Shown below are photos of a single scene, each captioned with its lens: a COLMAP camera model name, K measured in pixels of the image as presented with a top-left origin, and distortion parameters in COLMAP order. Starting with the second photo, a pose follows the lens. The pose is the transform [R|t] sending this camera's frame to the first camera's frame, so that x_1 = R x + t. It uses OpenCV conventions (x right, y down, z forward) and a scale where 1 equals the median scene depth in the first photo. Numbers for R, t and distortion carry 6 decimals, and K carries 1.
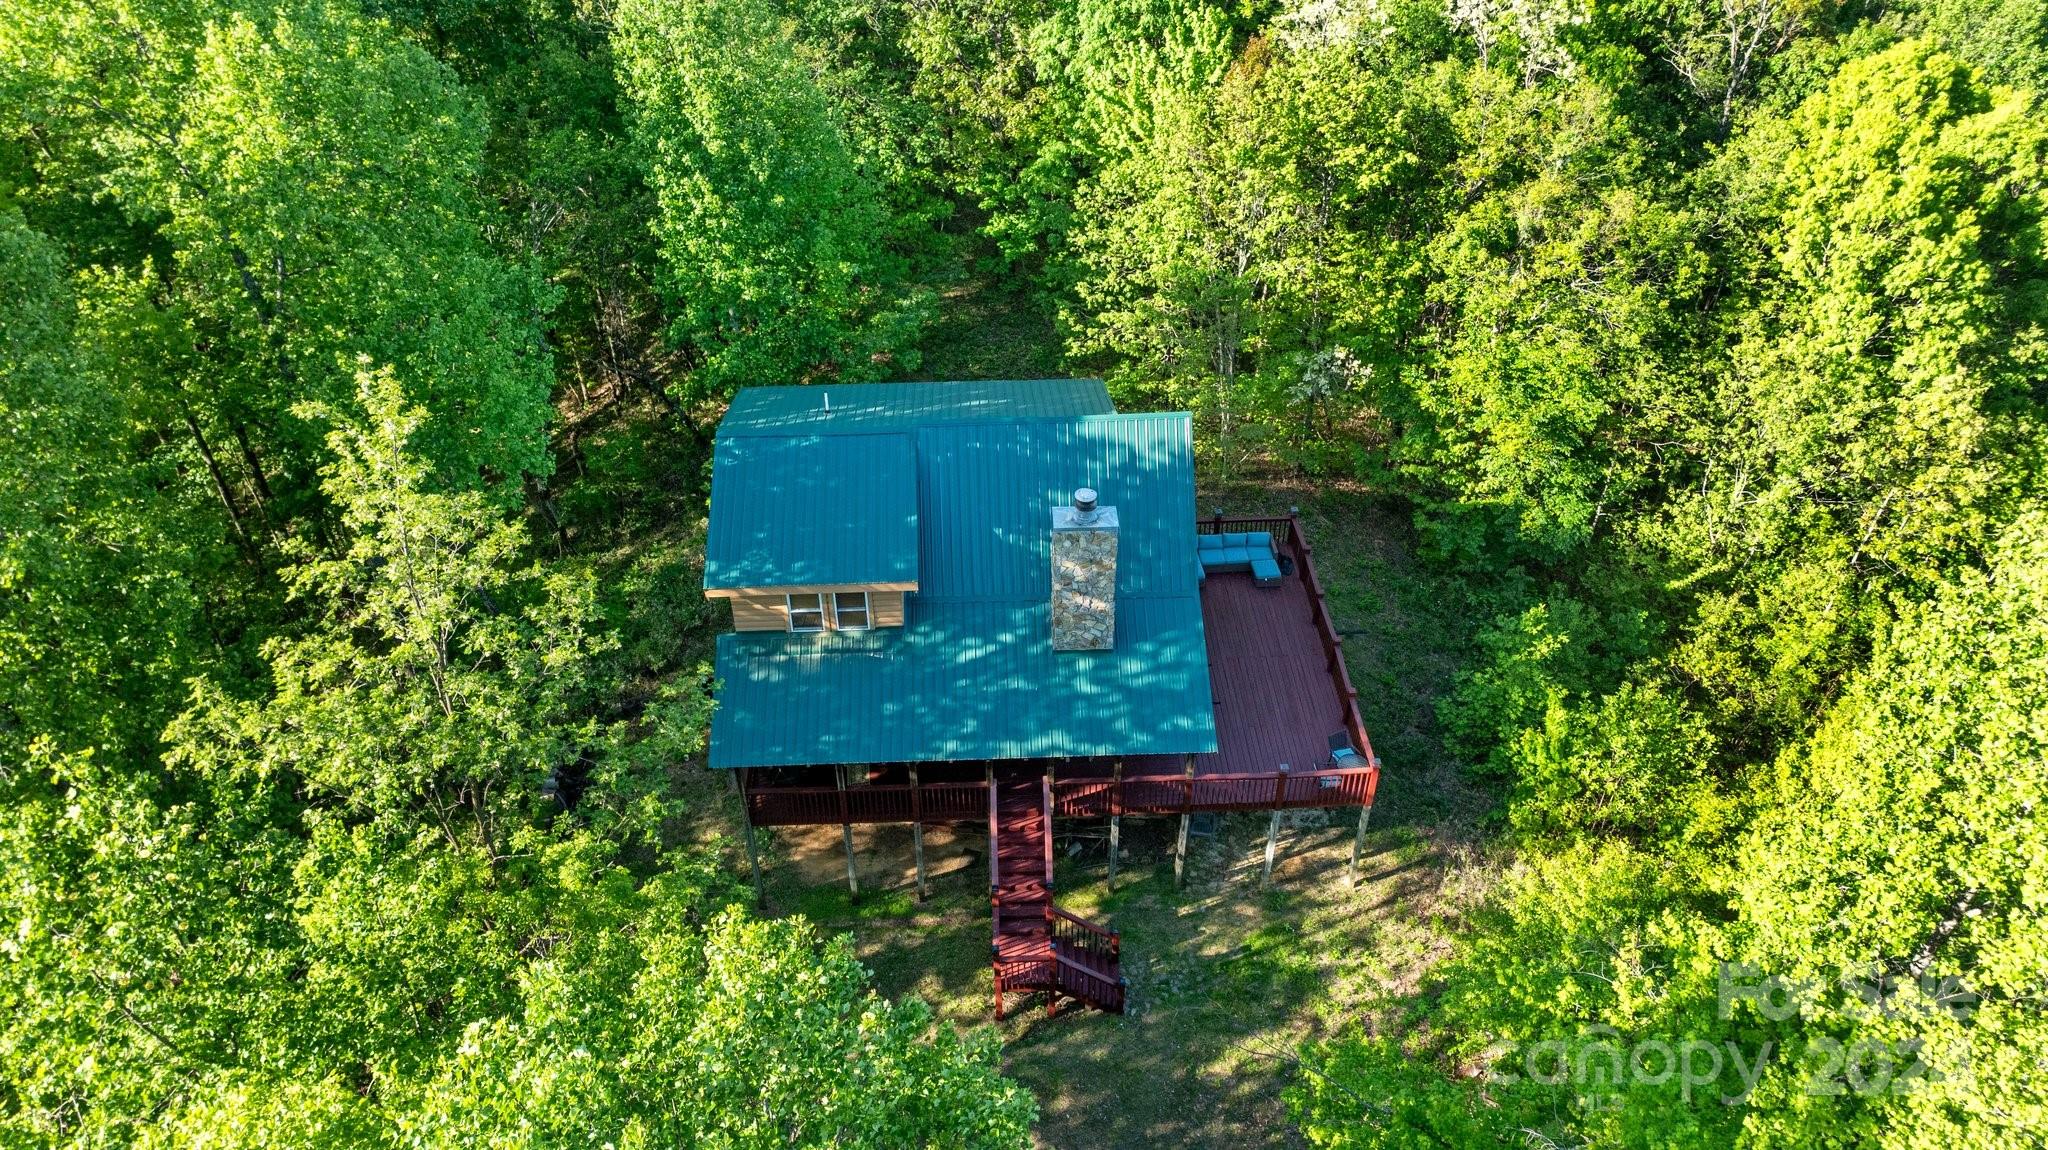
lens RADIAL K [[1466.3, 0, 1024.0], [0, 1466.3, 575.0], [0, 0, 1]] dist [-0.024754, -0.000710]
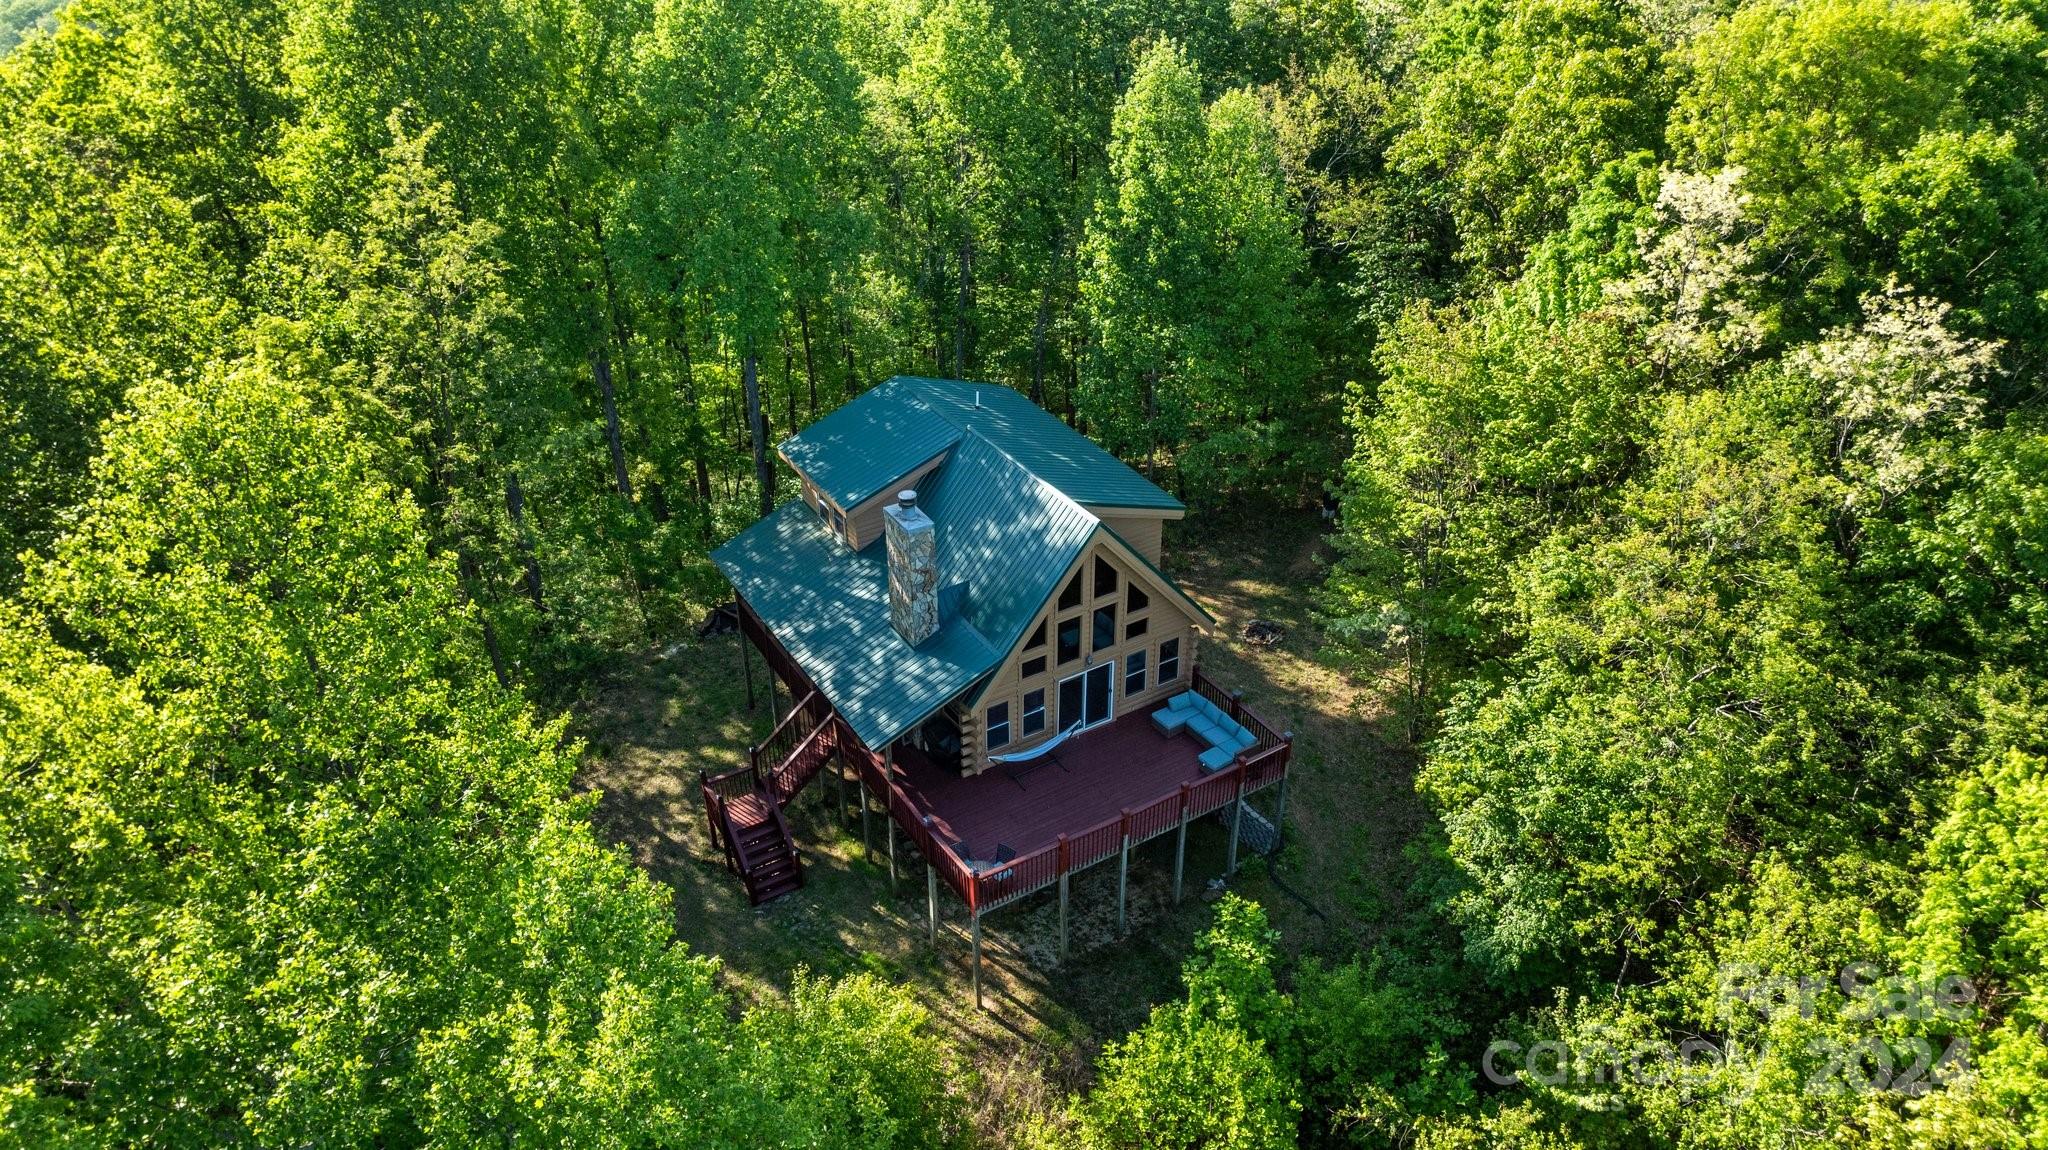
lens RADIAL K [[1466.3, 0, 1024.0], [0, 1466.3, 575.0], [0, 0, 1]] dist [-0.024754, -0.000710]
pose [[0.488677, 0.458796, -0.742092, 0.847876], [-0.559080, 0.817657, 0.137353, -0.183717], [0.669795, 0.347768, 0.656074, 0.260681]]
